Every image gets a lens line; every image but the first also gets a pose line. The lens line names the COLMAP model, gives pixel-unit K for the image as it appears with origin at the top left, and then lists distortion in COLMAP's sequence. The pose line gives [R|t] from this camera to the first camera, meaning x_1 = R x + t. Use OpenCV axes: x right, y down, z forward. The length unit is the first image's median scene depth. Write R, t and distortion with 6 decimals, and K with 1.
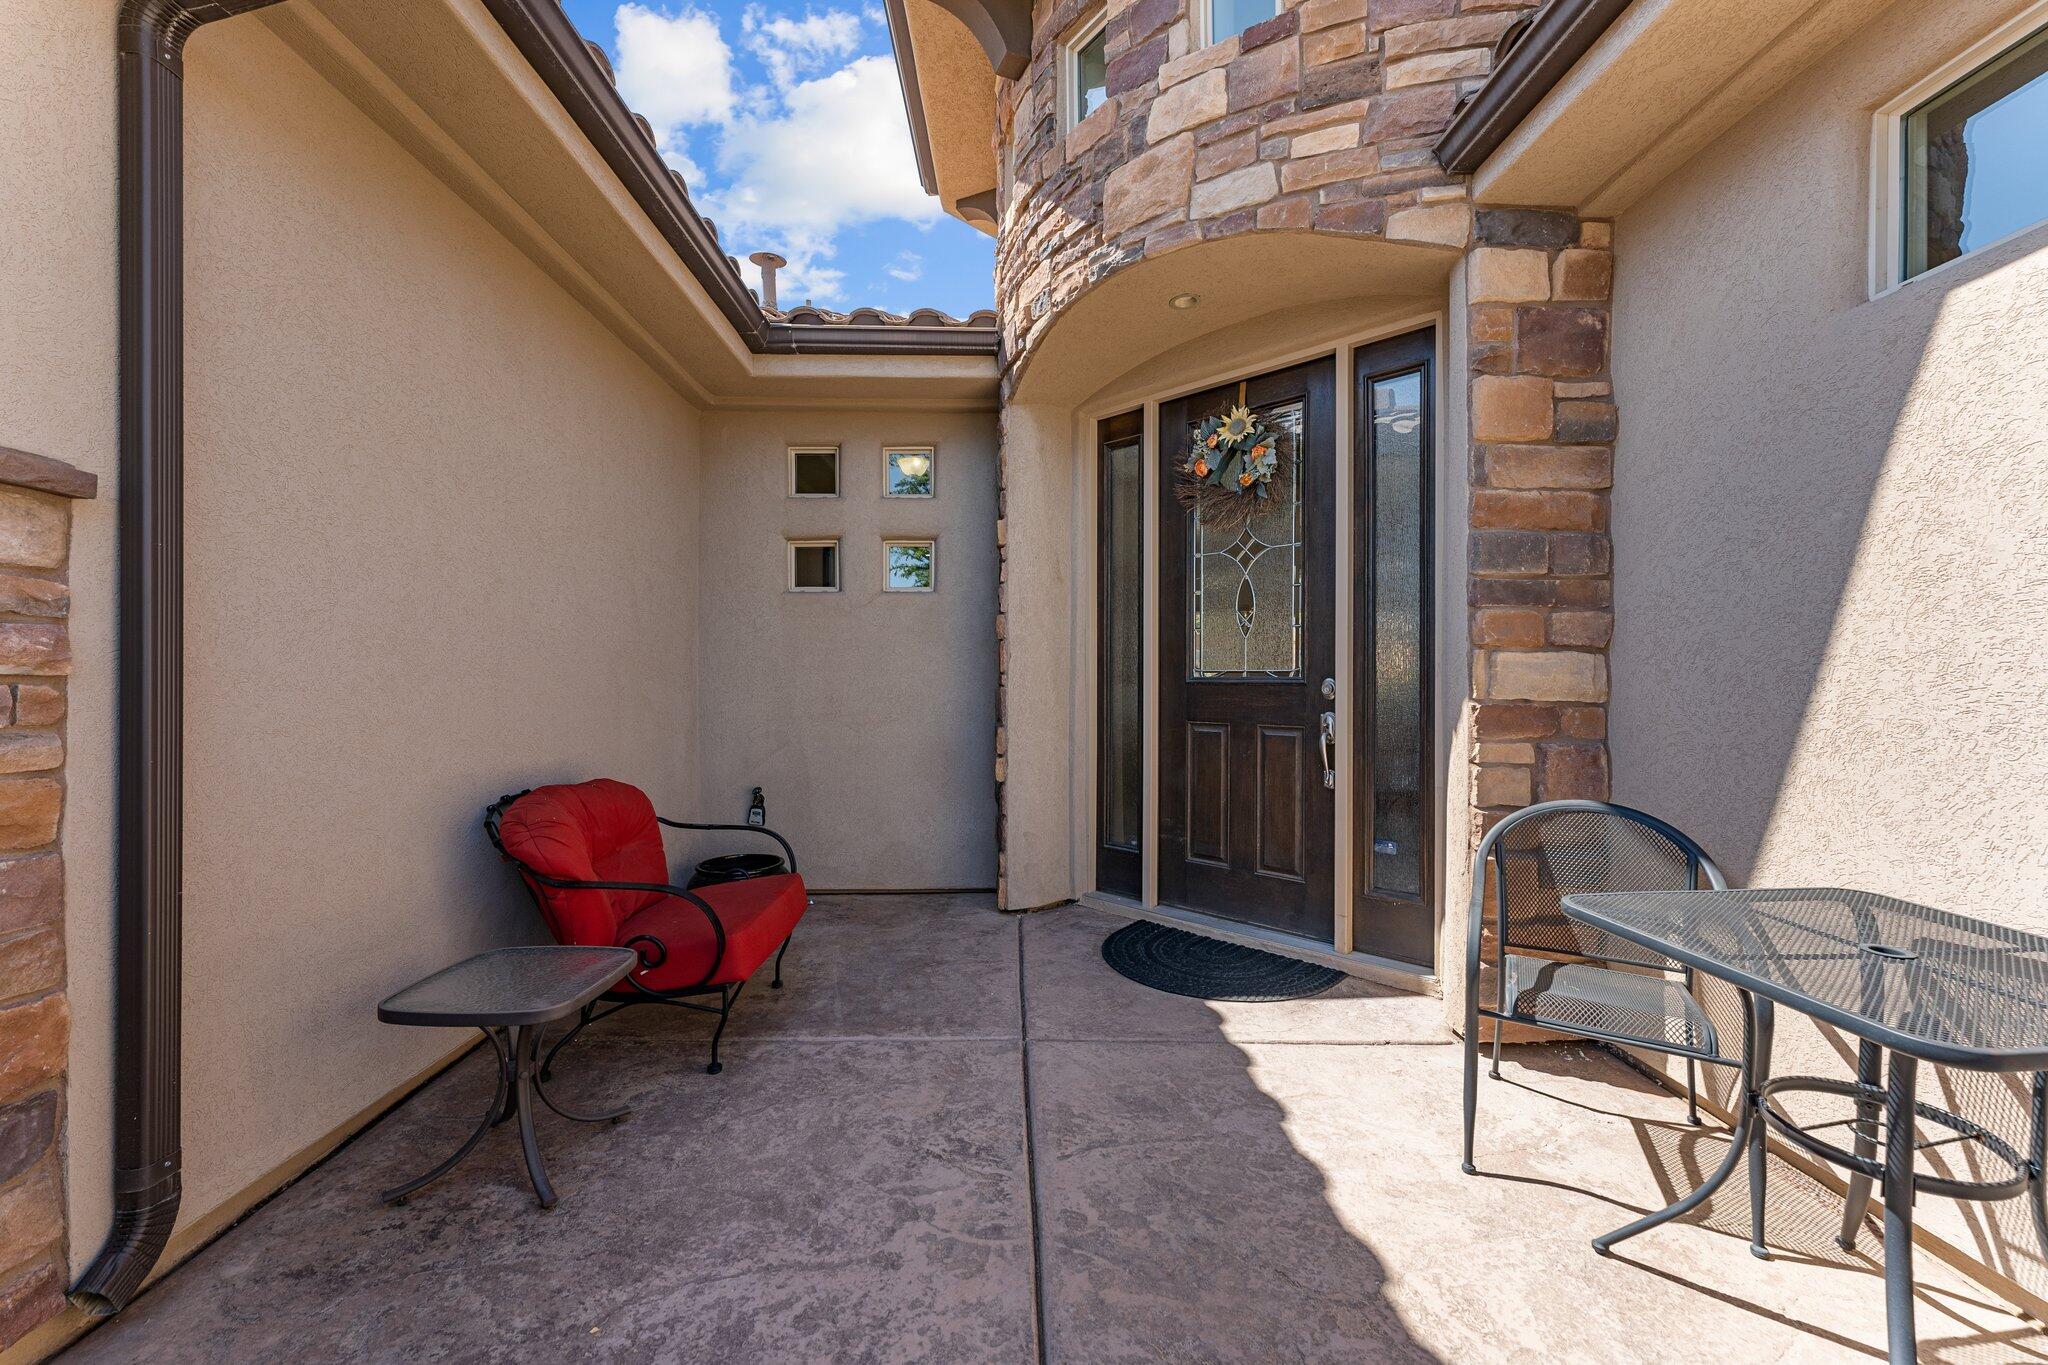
lens RADIAL K [[827.4, 0, 1025.4], [0, 827.4, 675.4], [0, 0, 1]] dist [-0.000328, -0.000204]
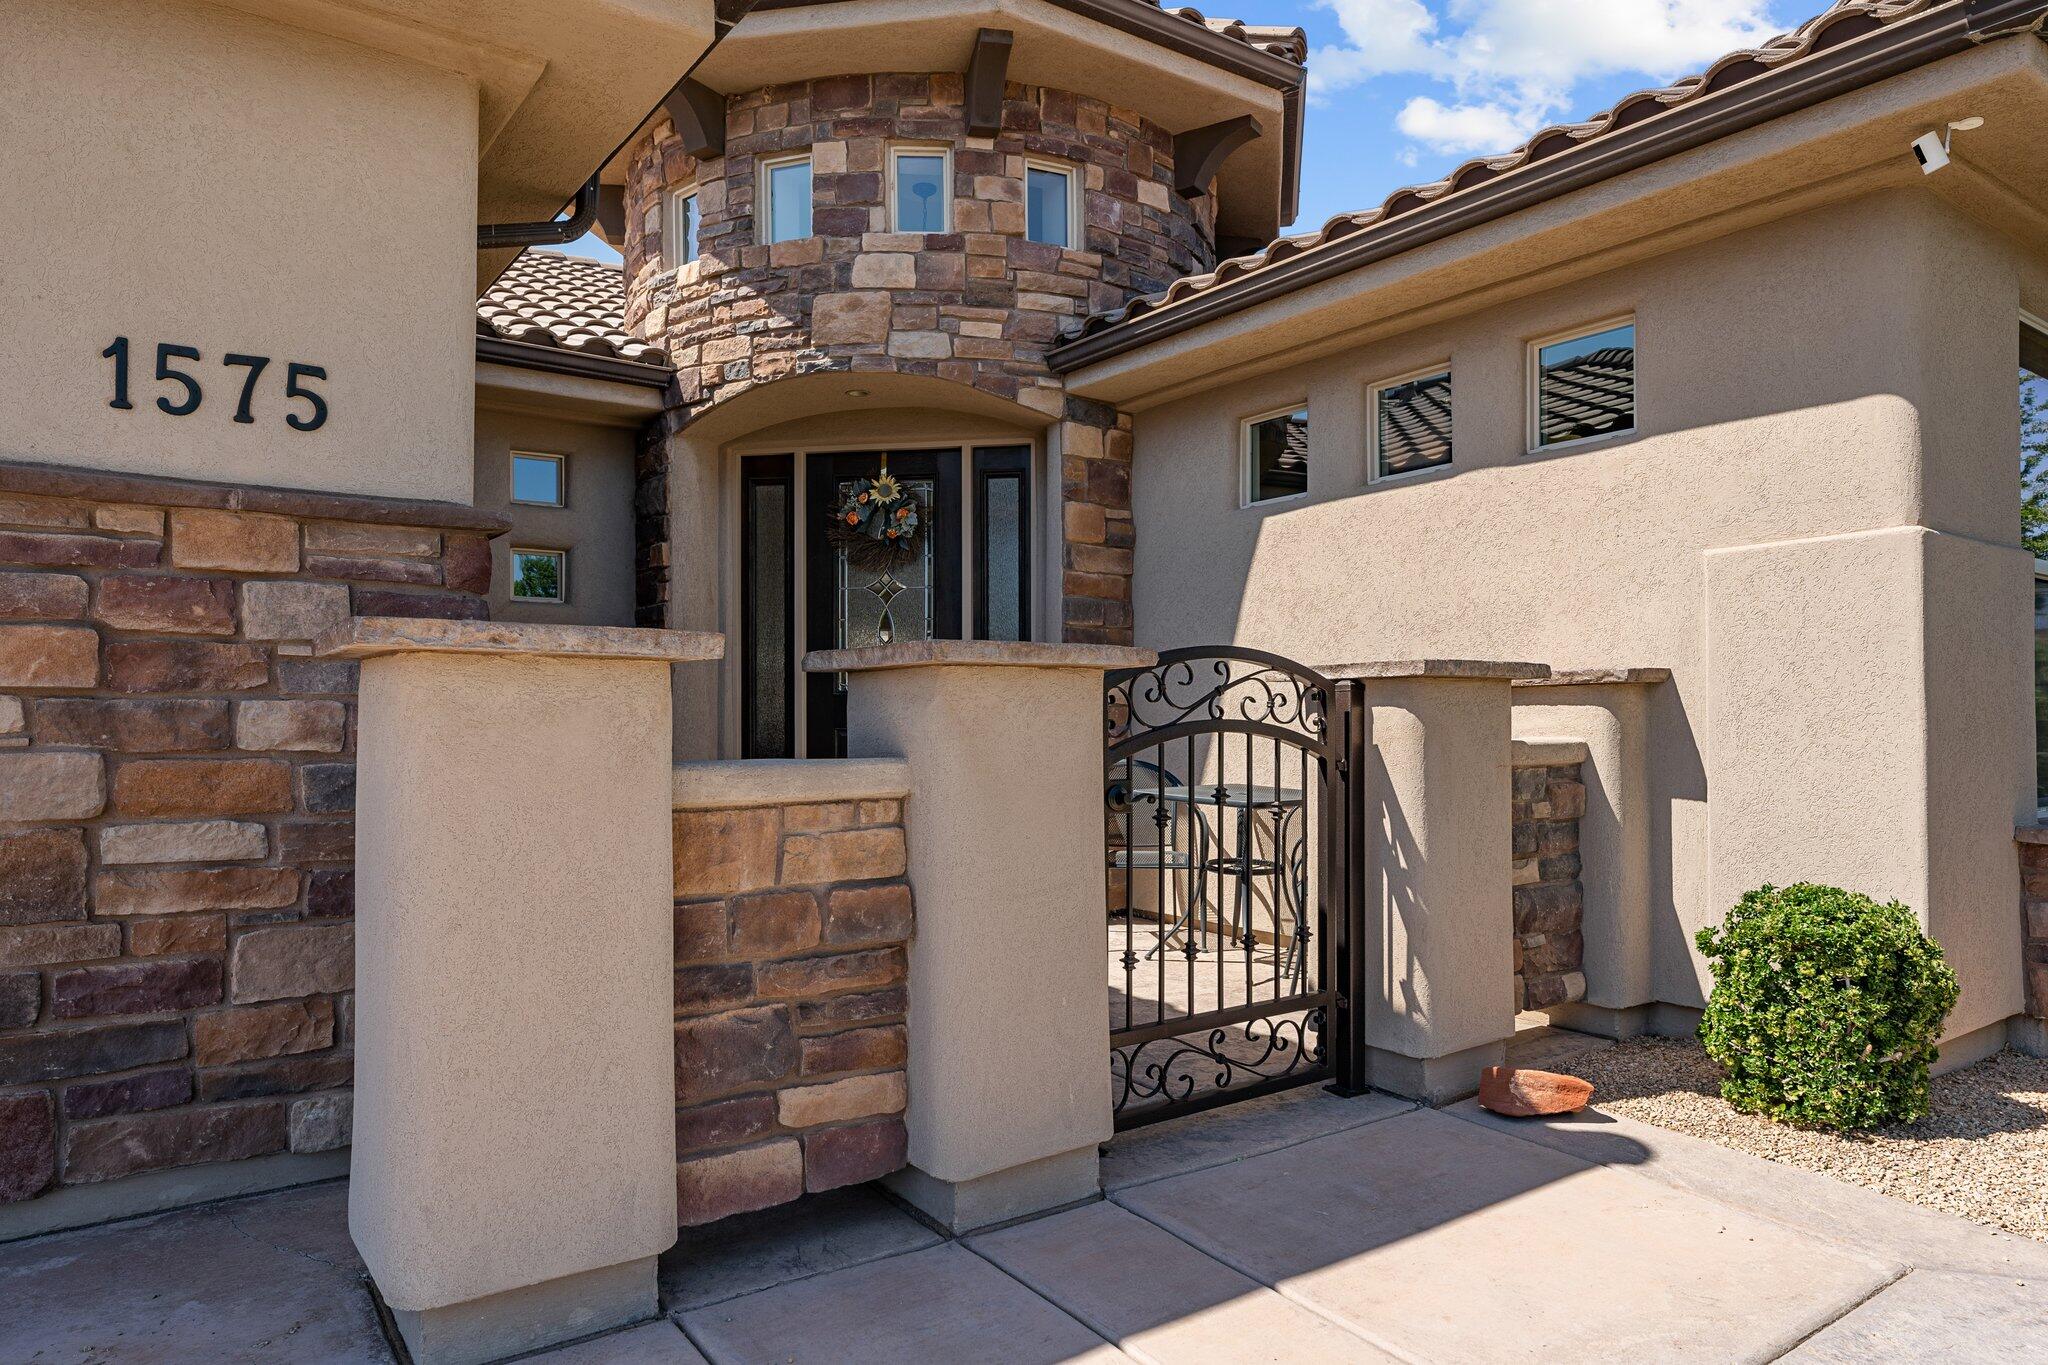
lens RADIAL K [[1243.2, 0, 1024.0], [0, 1243.2, 682.5], [0, 0, 1]] dist [0.000380, 0.000155]
pose [[0.824398, 0.011940, 0.565885, -0.815109], [-0.000261, 0.999785, -0.020714, 0.038831], [-0.566011, 0.016929, 0.824224, -0.862394]]
